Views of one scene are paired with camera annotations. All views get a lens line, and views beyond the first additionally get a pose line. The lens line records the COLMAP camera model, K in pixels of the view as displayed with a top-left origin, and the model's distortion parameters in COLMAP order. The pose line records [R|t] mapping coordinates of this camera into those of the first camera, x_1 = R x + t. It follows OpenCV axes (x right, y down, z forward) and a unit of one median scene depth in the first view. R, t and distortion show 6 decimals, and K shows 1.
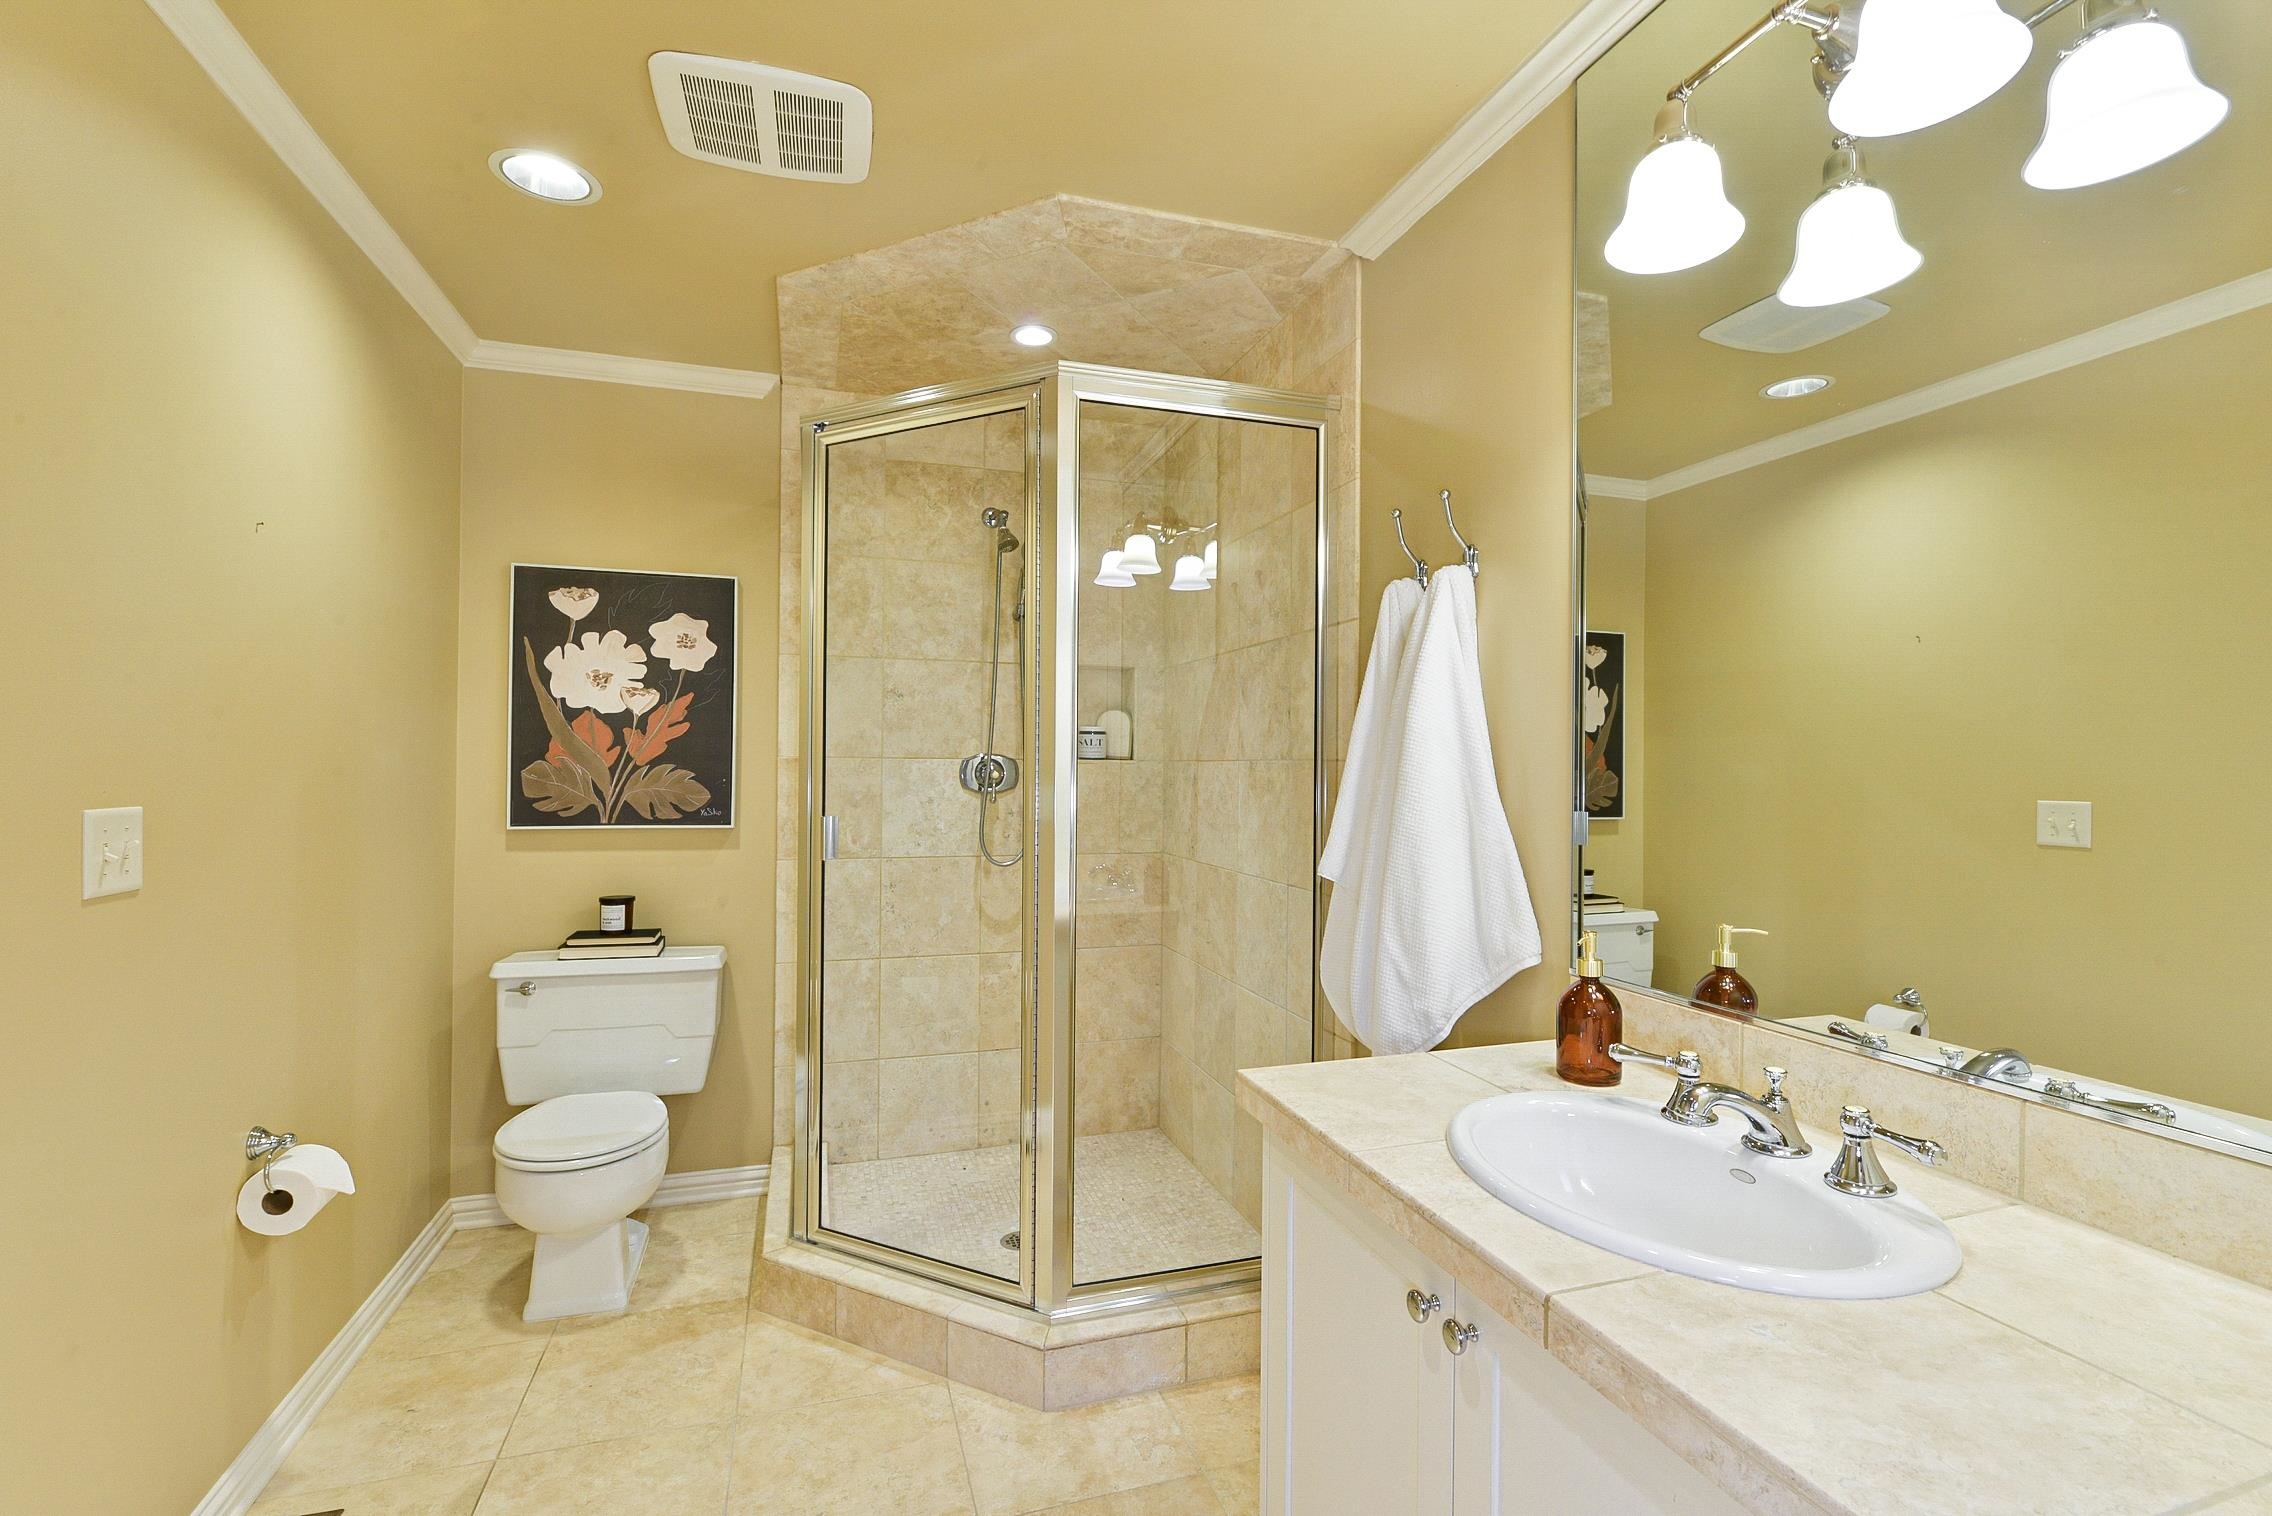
lens RADIAL K [[1004.5, 0, 1128.5], [0, 1004.5, 763.8], [0, 0, 1]] dist [-0.000511, -0.000762]
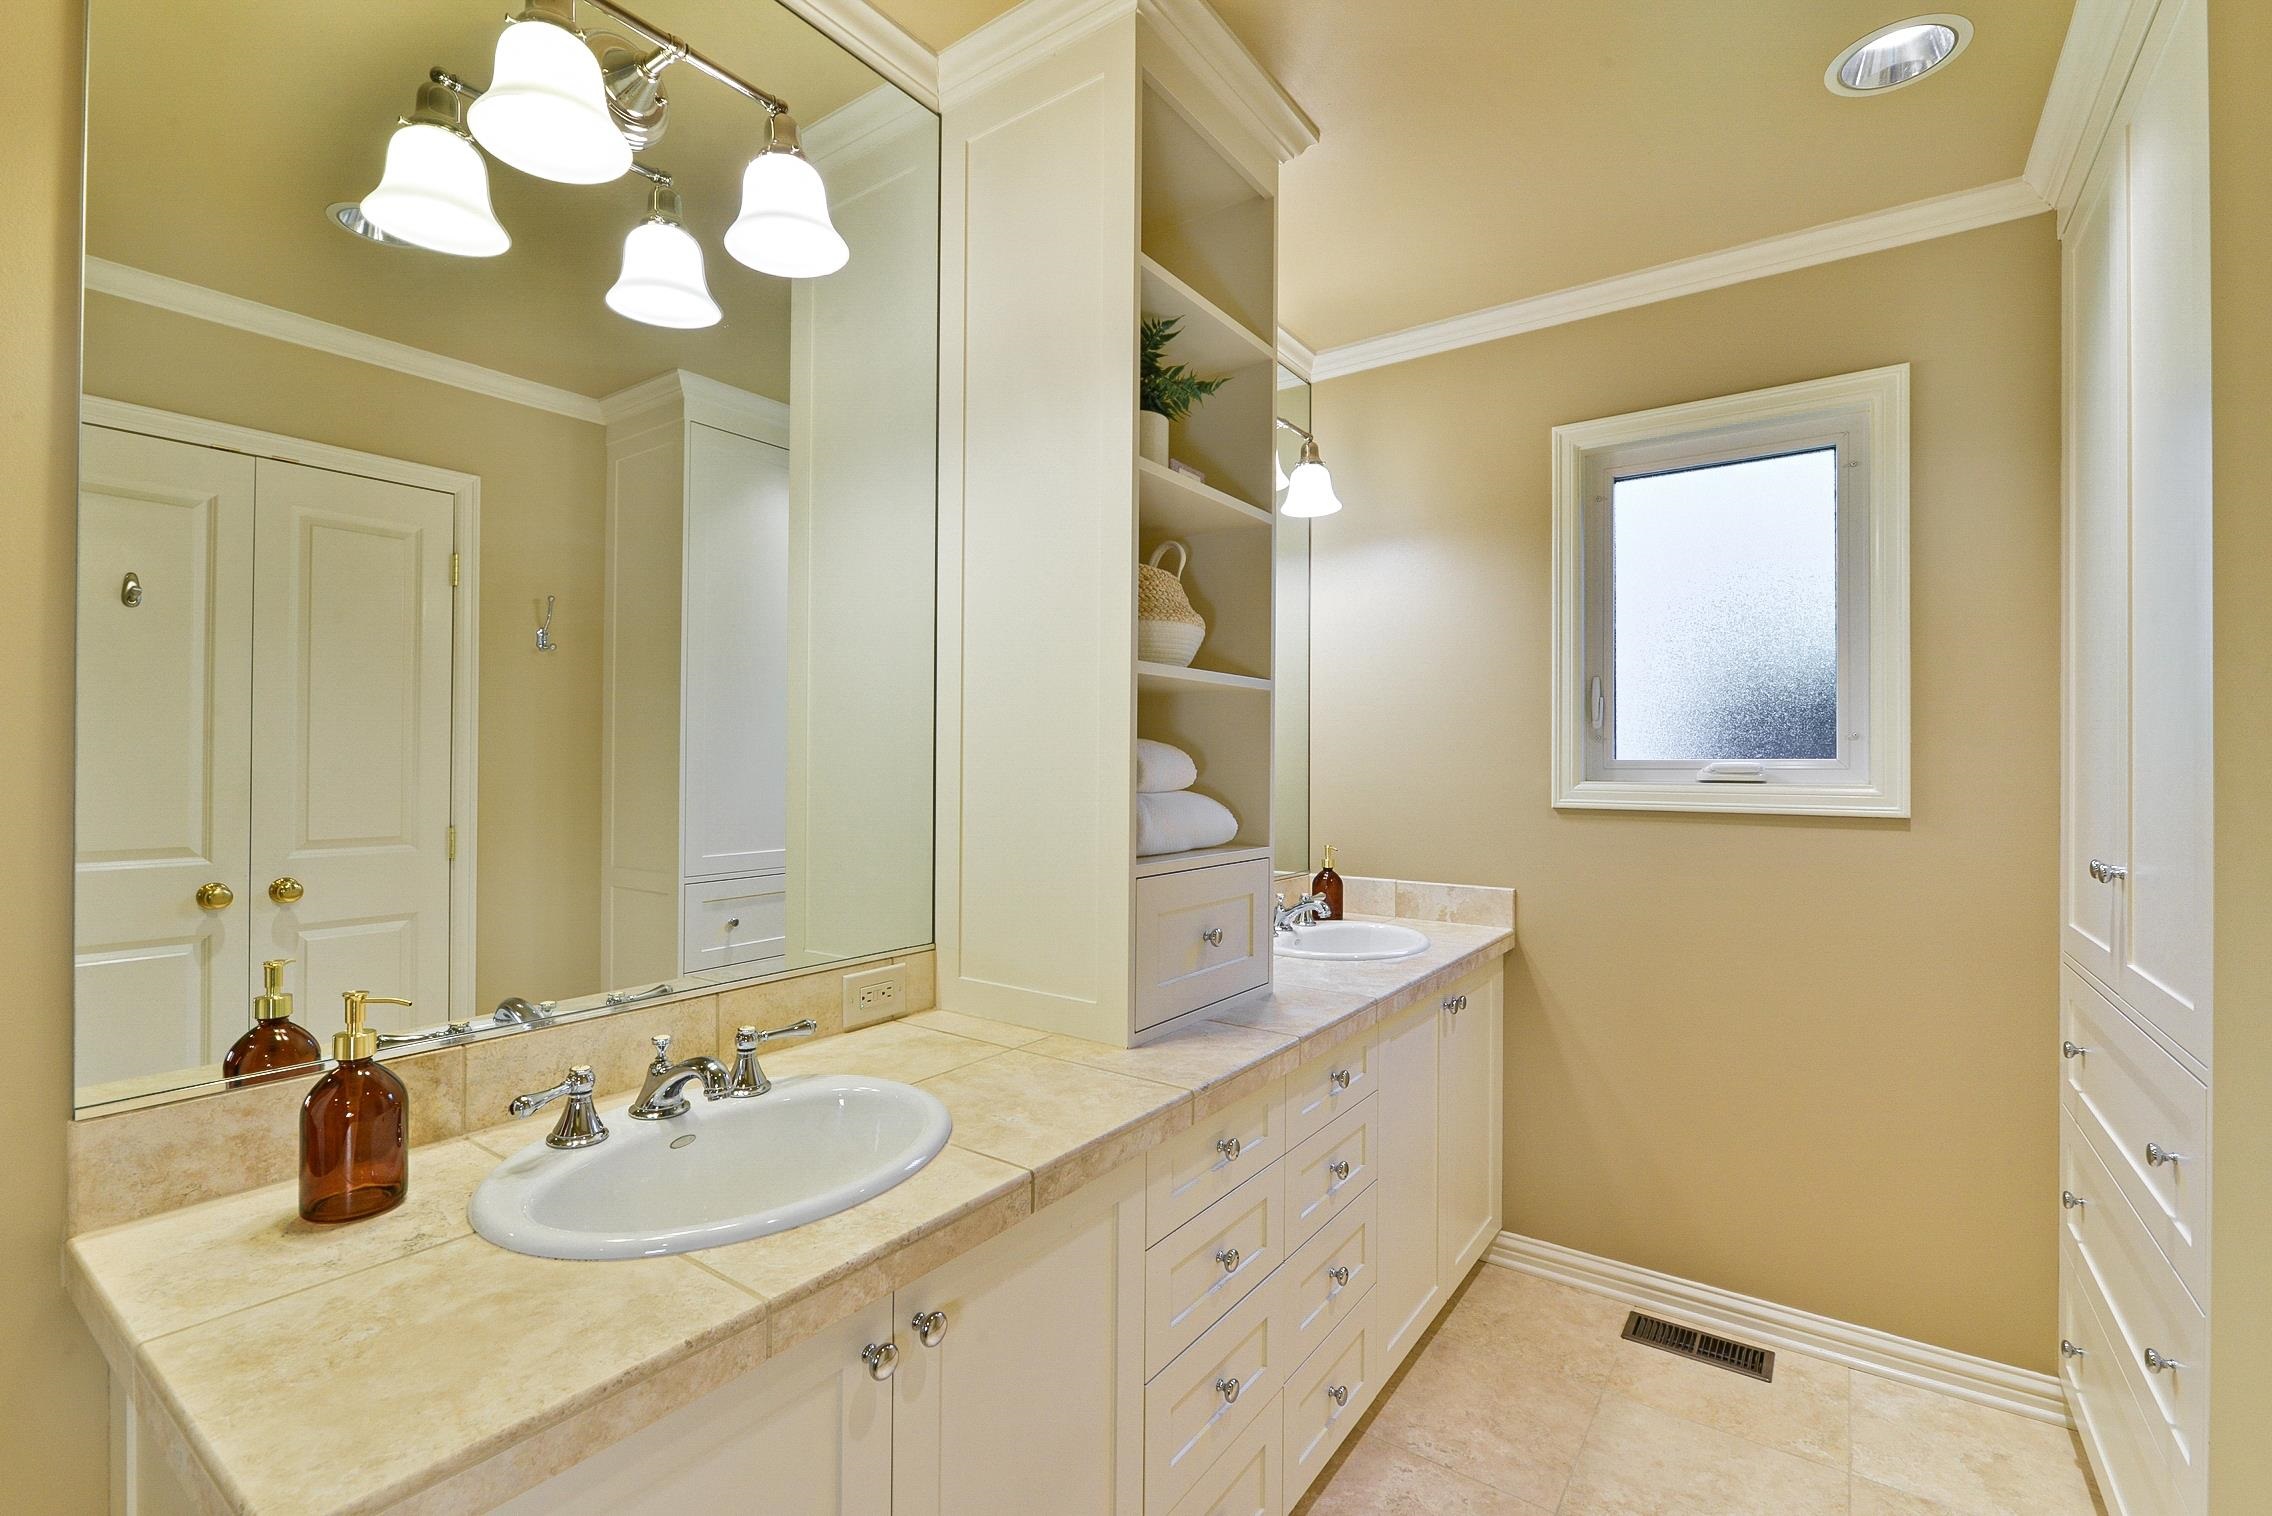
lens RADIAL K [[1004.5, 0, 1125.1], [0, 1004.5, 753.5], [0, 0, 1]] dist [-0.000511, -0.000762]
pose [[-0.592373, -0.008302, 0.805621, -0.654262], [-0.012677, 0.999919, 0.000983, -0.007942], [-0.805564, -0.009631, -0.592430, 1.595735]]
